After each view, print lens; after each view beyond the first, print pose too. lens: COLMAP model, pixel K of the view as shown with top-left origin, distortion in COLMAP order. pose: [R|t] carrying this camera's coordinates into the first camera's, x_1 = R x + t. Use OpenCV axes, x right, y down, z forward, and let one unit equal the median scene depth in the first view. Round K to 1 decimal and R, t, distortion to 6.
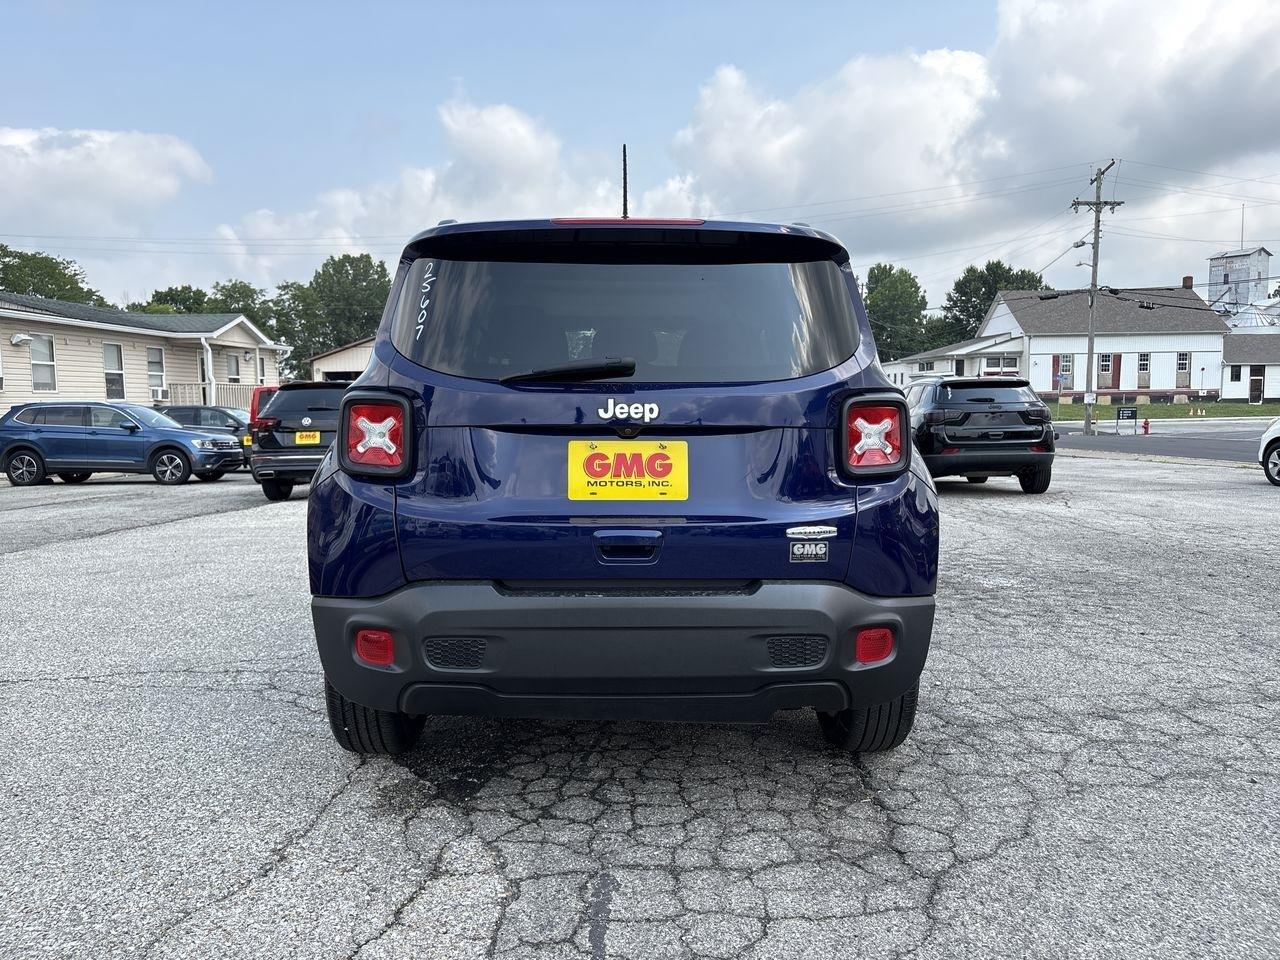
lens RADIAL K [[951.0, 0, 627.8], [0, 951.0, 442.8], [0, 0, 1]] dist [0.026131, -0.015809]
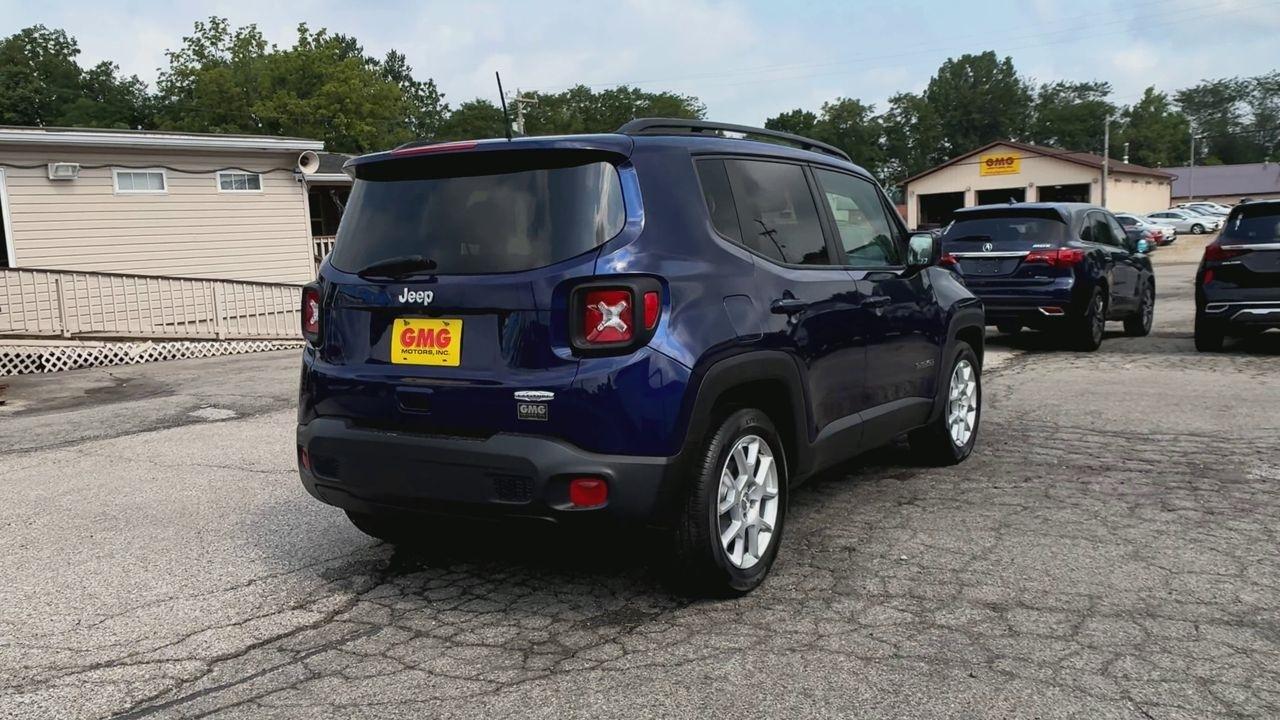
lens RADIAL K [[1076.7, 0, 640.0], [0, 1076.7, 360.0], [0, 0, 1]] dist [0.057456, -0.157638]
pose [[0.832606, 0.035389, -0.552734, 1.015948], [0.009839, 0.996854, 0.078644, -0.057096], [0.553778, -0.070918, 0.829639, -0.075632]]
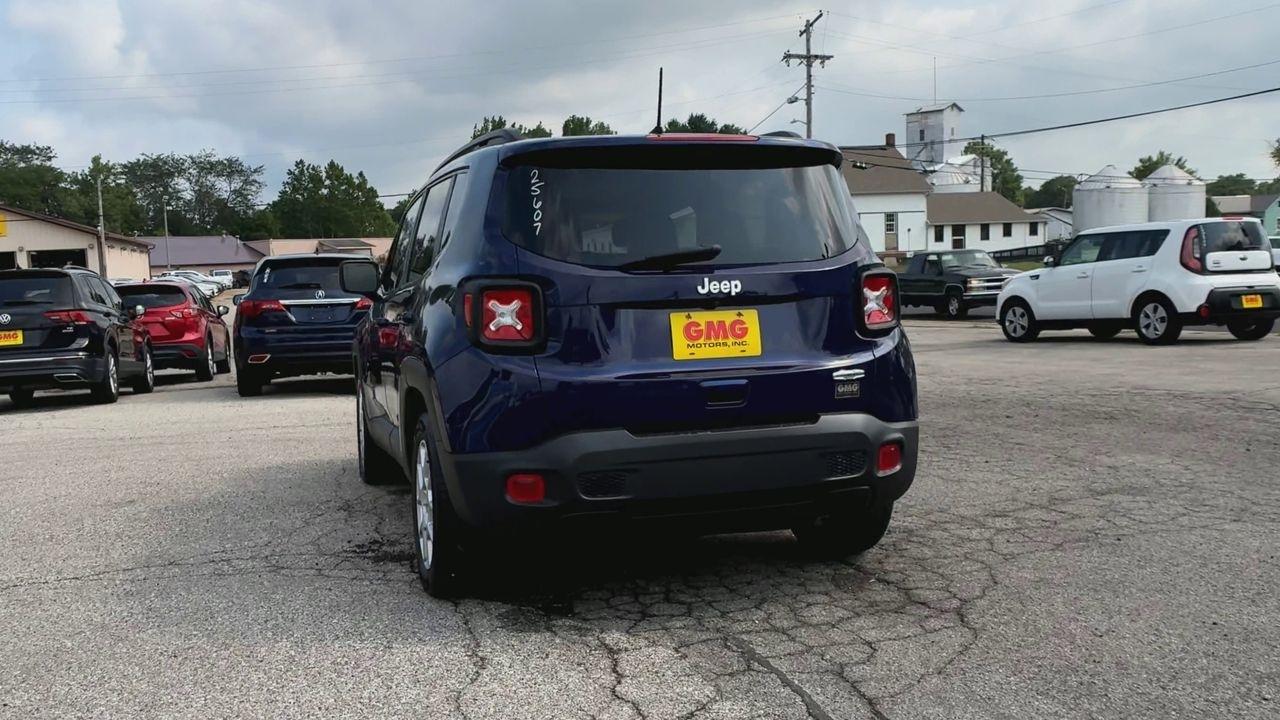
lens RADIAL K [[1120.1, 0, 586.8], [0, 1120.1, 356.4], [0, 0, 1]] dist [0.011321, -0.002250]
pose [[0.964157, -0.049621, 0.260651, -0.527367], [0.042663, 0.998568, 0.032289, 0.002816], [-0.261879, -0.020012, 0.964893, -0.380759]]
